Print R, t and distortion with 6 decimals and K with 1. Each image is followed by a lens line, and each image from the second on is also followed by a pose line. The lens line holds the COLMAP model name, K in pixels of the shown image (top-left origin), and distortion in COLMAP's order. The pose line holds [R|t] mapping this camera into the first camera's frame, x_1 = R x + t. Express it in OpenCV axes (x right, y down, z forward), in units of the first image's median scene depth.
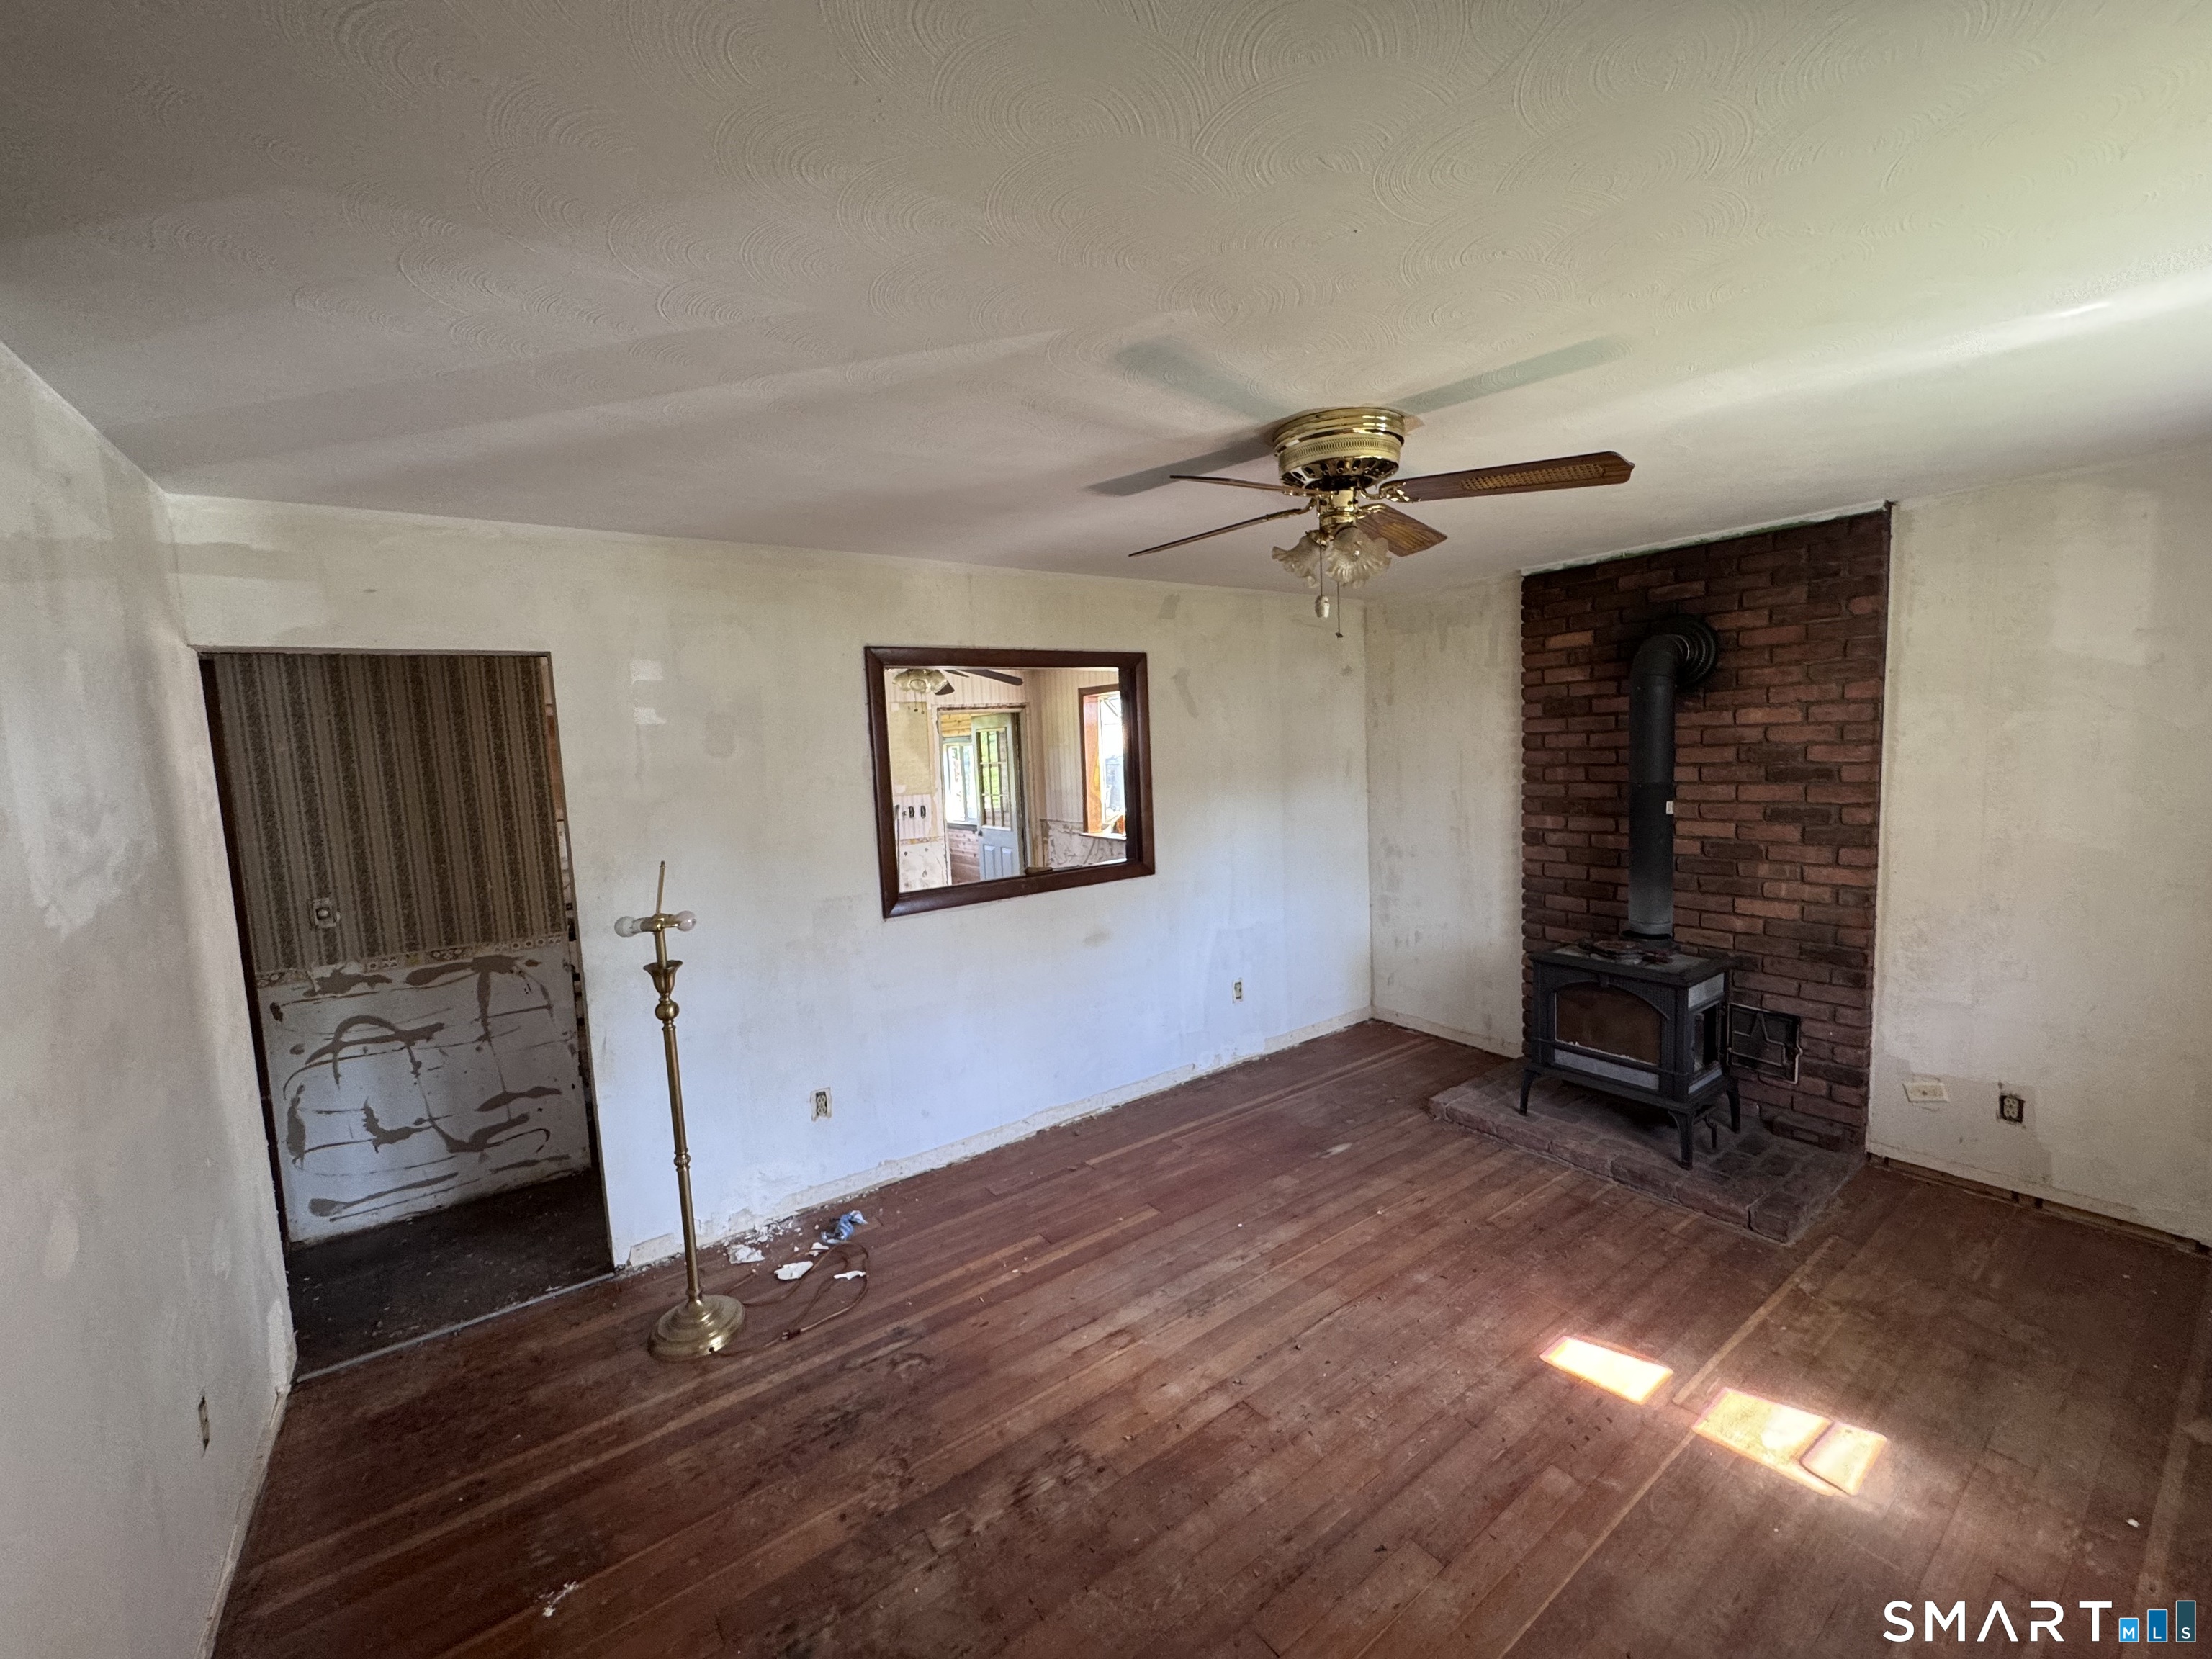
lens RADIAL K [[892.6, 0, 1112.3], [0, 892.6, 830.9], [0, 0, 1]] dist [0.002271, 0.000042]
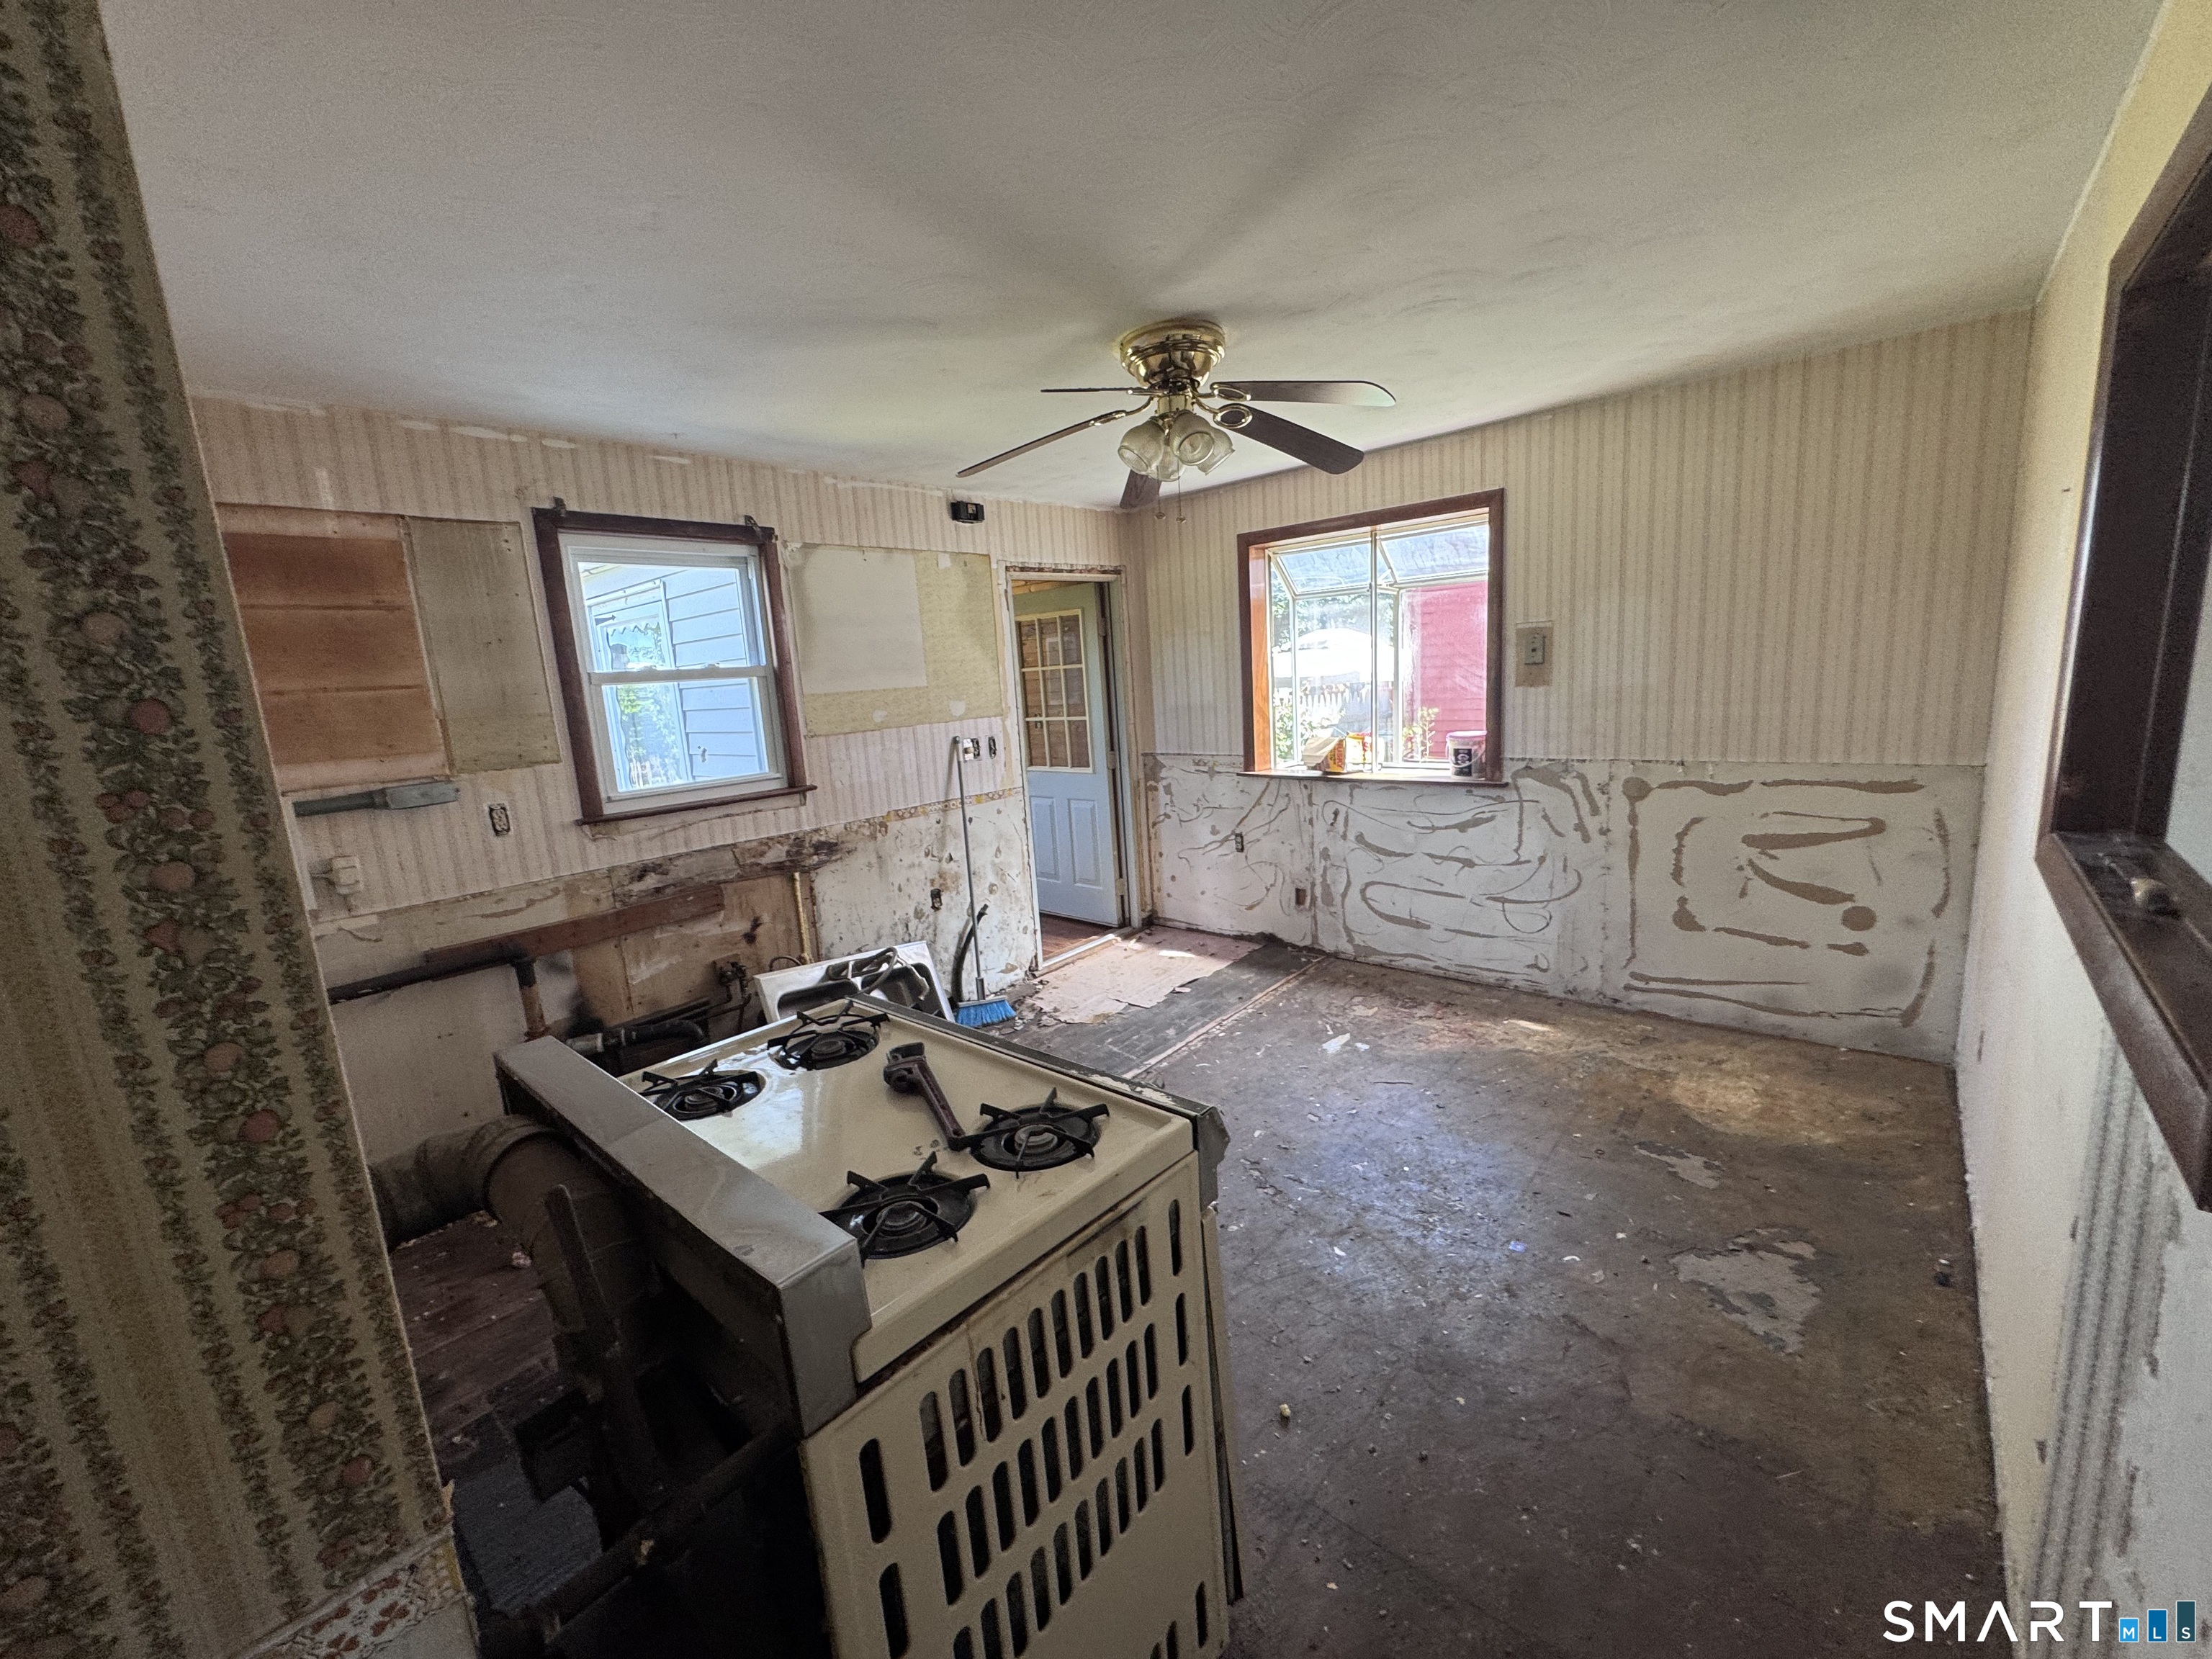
lens RADIAL K [[892.6, 0, 1108.2], [0, 892.6, 828.2], [0, 0, 1]] dist [0.002271, 0.000042]
pose [[0.975483, -0.059106, 0.211988, -0.427130], [0.044189, 0.996247, 0.074429, -0.014227], [-0.215591, -0.063237, 0.974434, 0.663239]]
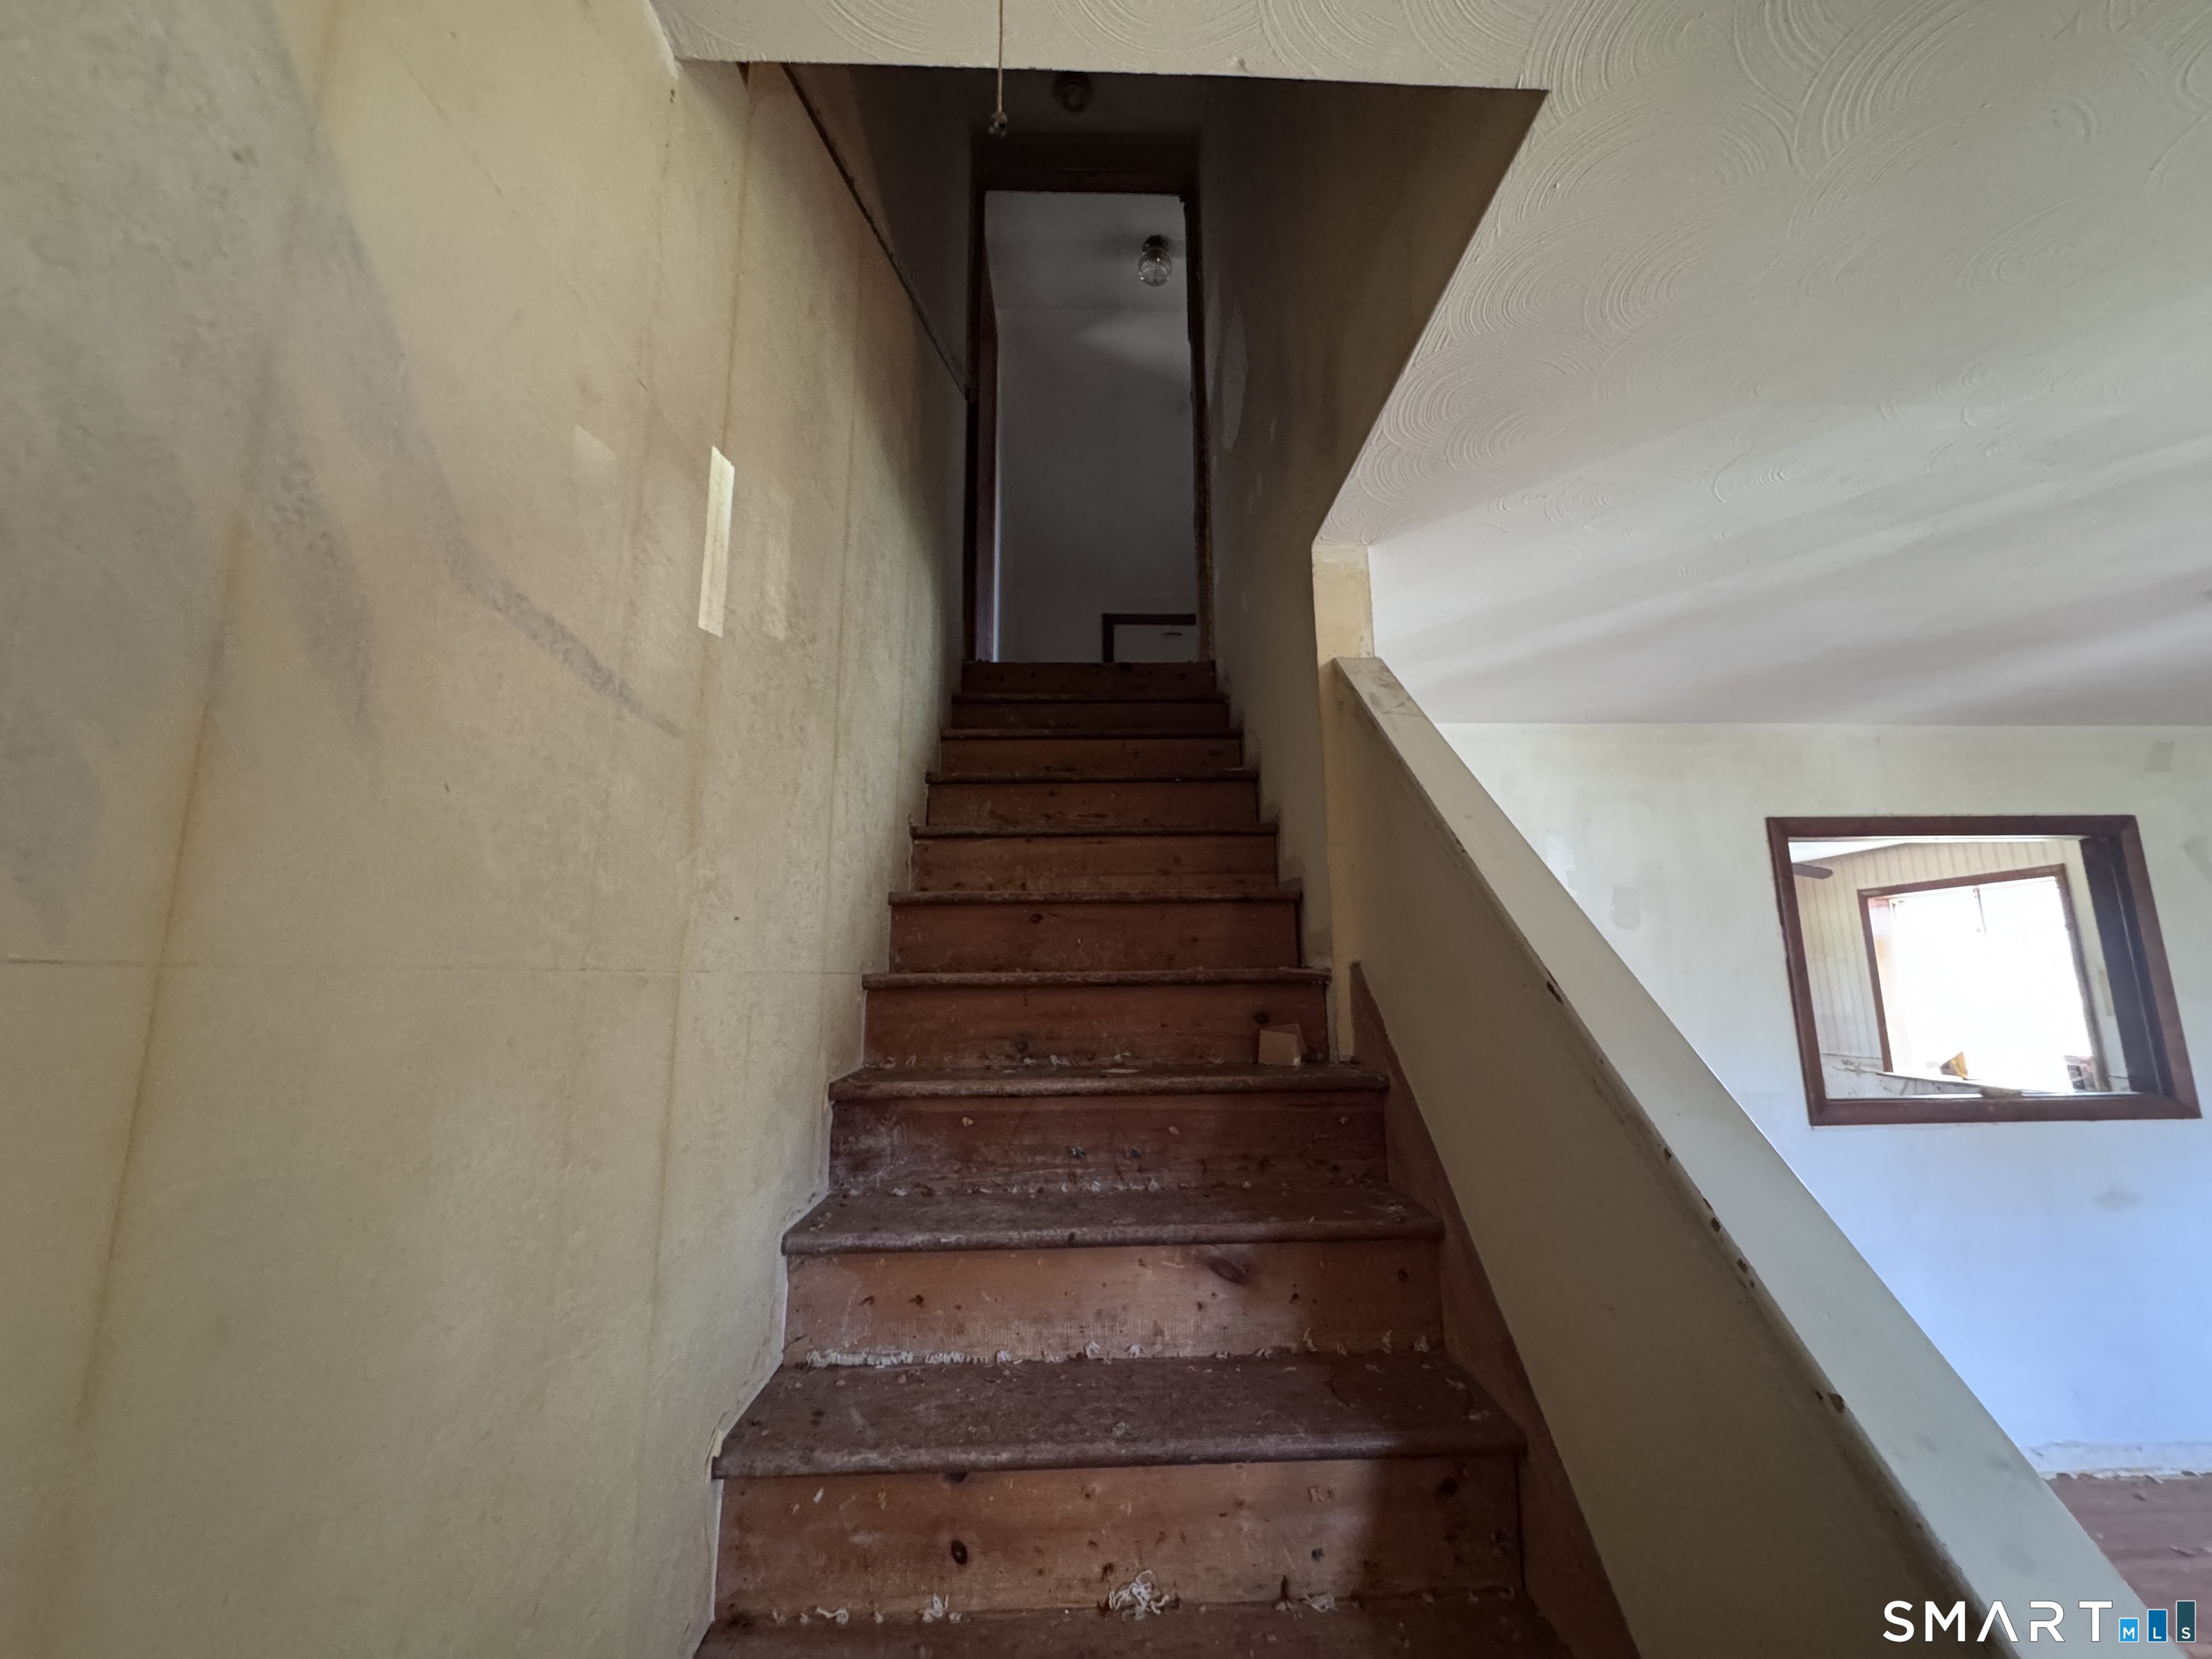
lens RADIAL K [[892.6, 0, 1108.2], [0, 892.6, 822.9], [0, 0, 1]] dist [0.002271, 0.000042]
pose [[0.829589, -0.064653, -0.554619, -0.242133], [-0.084554, 0.967274, -0.239231, 0.060198], [0.551936, 0.245358, 0.796973, -0.094935]]
